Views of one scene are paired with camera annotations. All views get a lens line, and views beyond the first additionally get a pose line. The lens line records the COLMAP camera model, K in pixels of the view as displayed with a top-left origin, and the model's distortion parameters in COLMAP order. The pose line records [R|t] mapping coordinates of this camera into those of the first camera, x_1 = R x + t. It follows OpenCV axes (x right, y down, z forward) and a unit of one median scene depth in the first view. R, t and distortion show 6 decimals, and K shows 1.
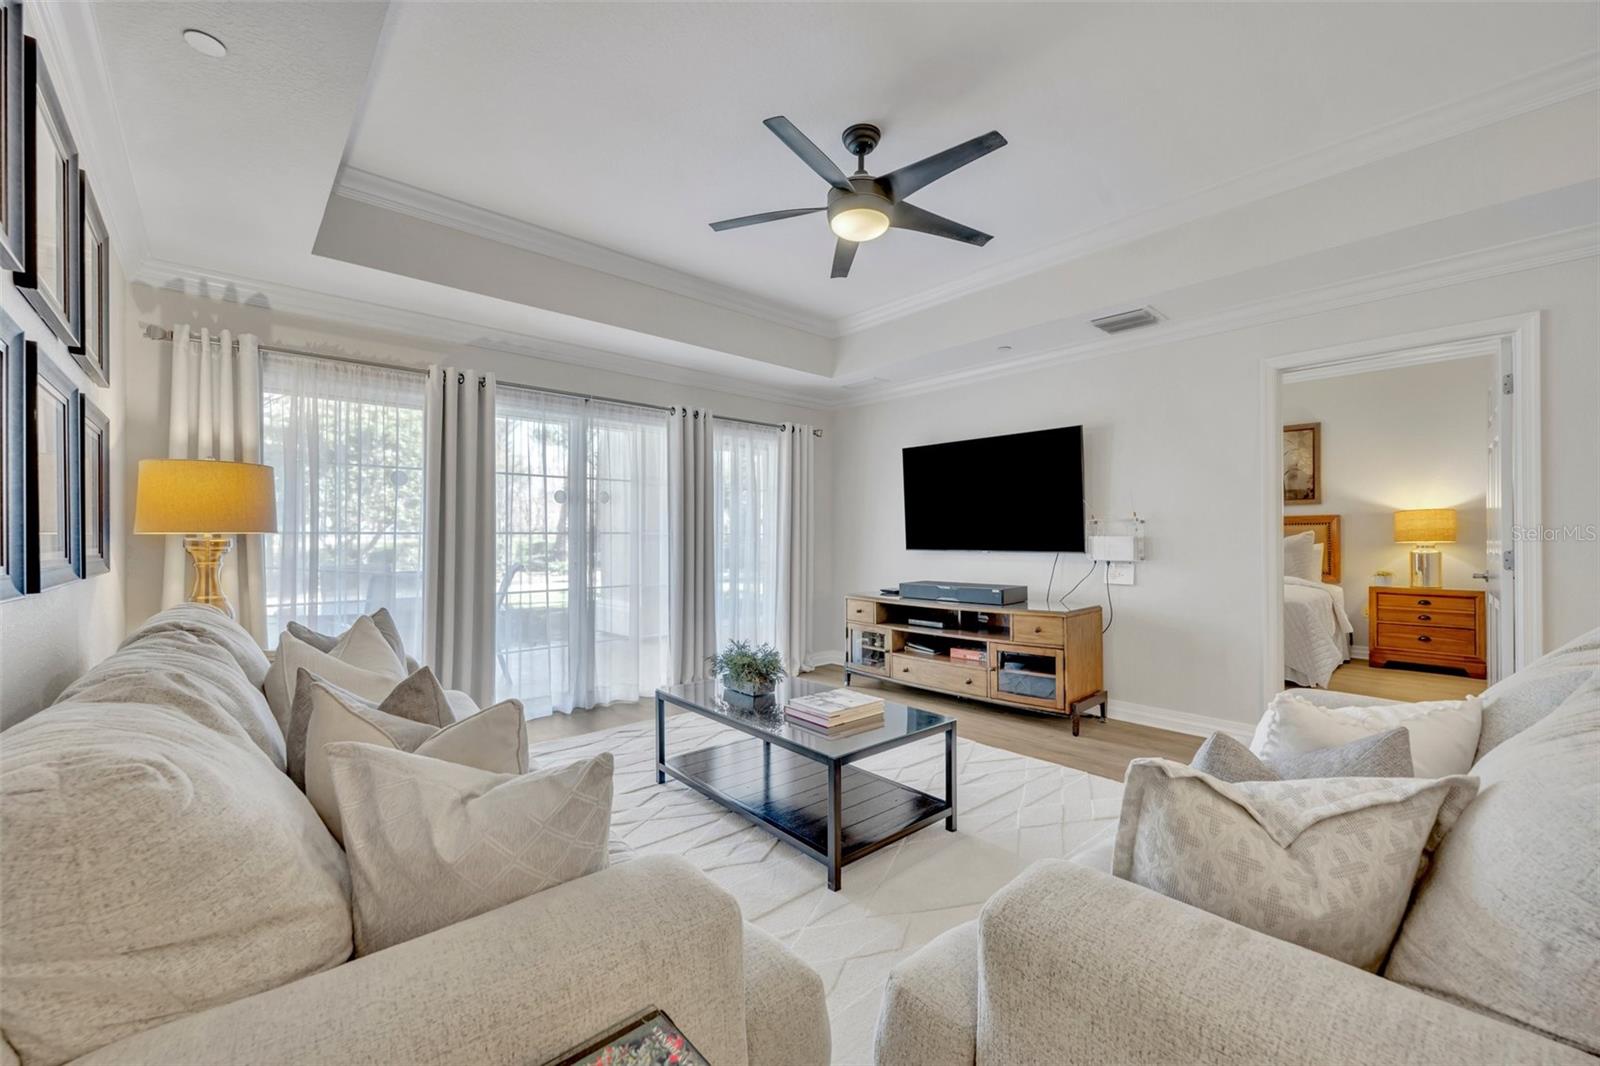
lens RADIAL K [[643.0, 0, 792.8], [0, 643.0, 527.2], [0, 0, 1]] dist [-0.000047, -0.000077]
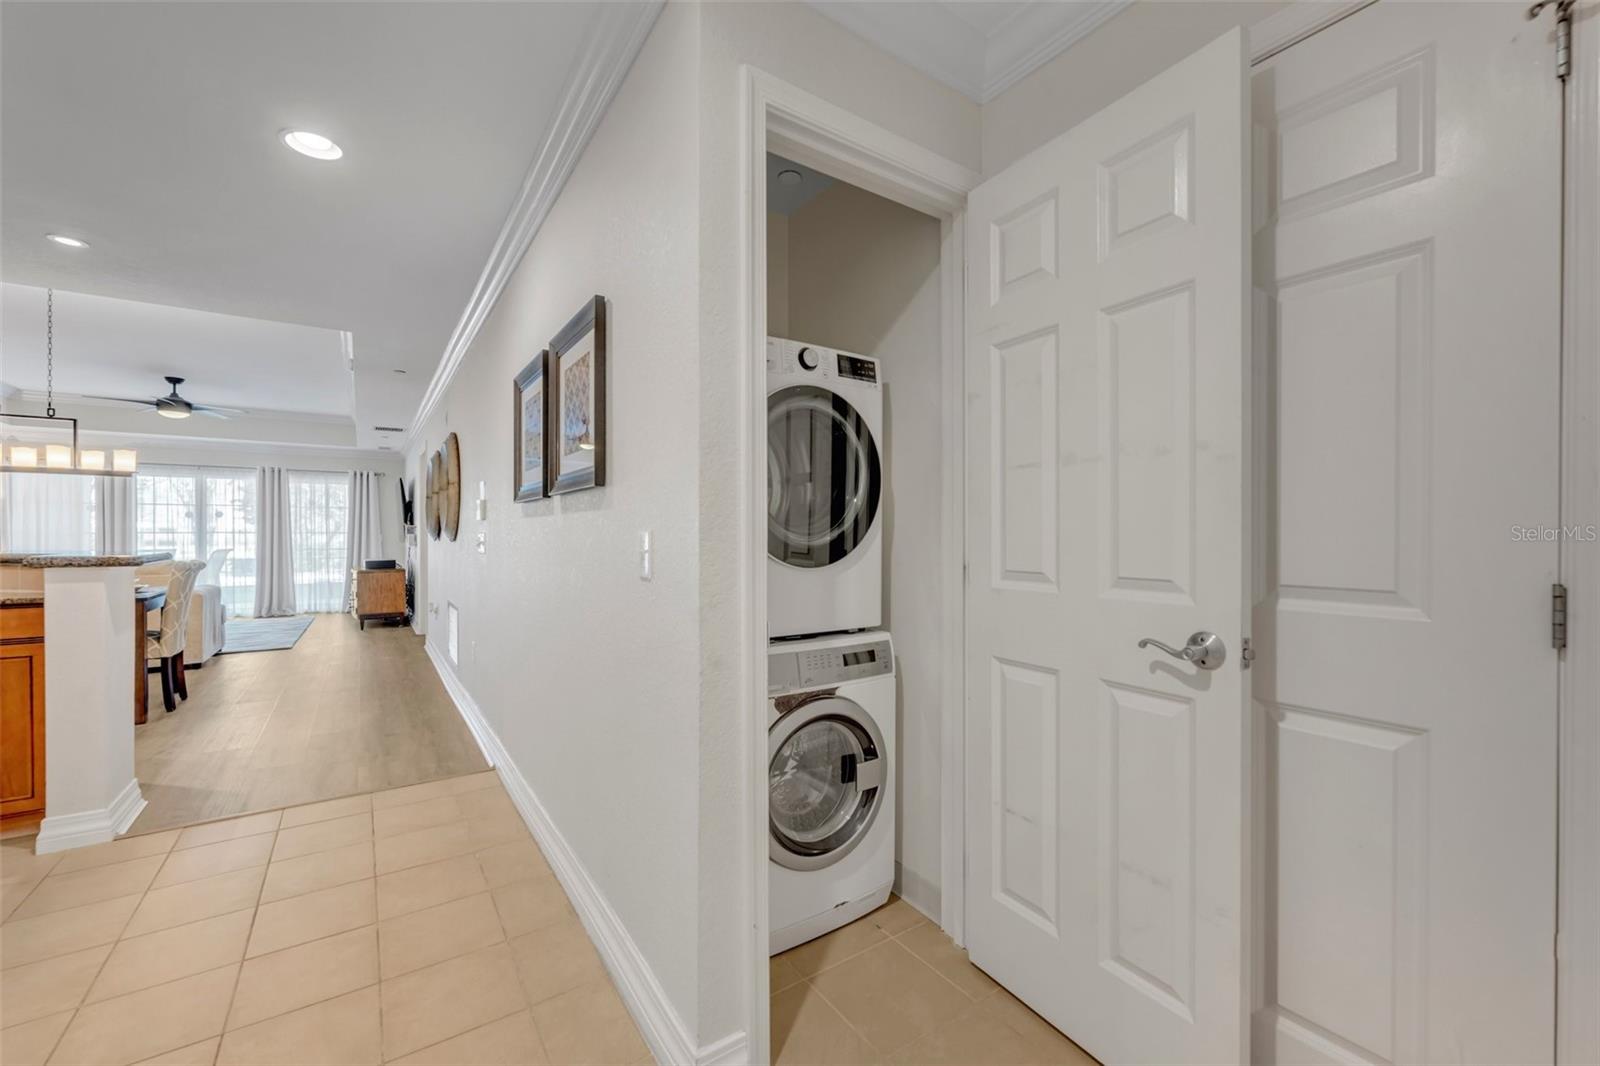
lens RADIAL K [[643.2, 0, 797.3], [0, 643.2, 535.4], [0, 0, 1]] dist [-0.000088, -0.000303]
pose [[0.991017, 0.003749, -0.133681, 1.965115], [-0.001515, 0.999858, 0.016806, -0.018631], [0.133725, -0.016453, 0.990882, -0.827183]]
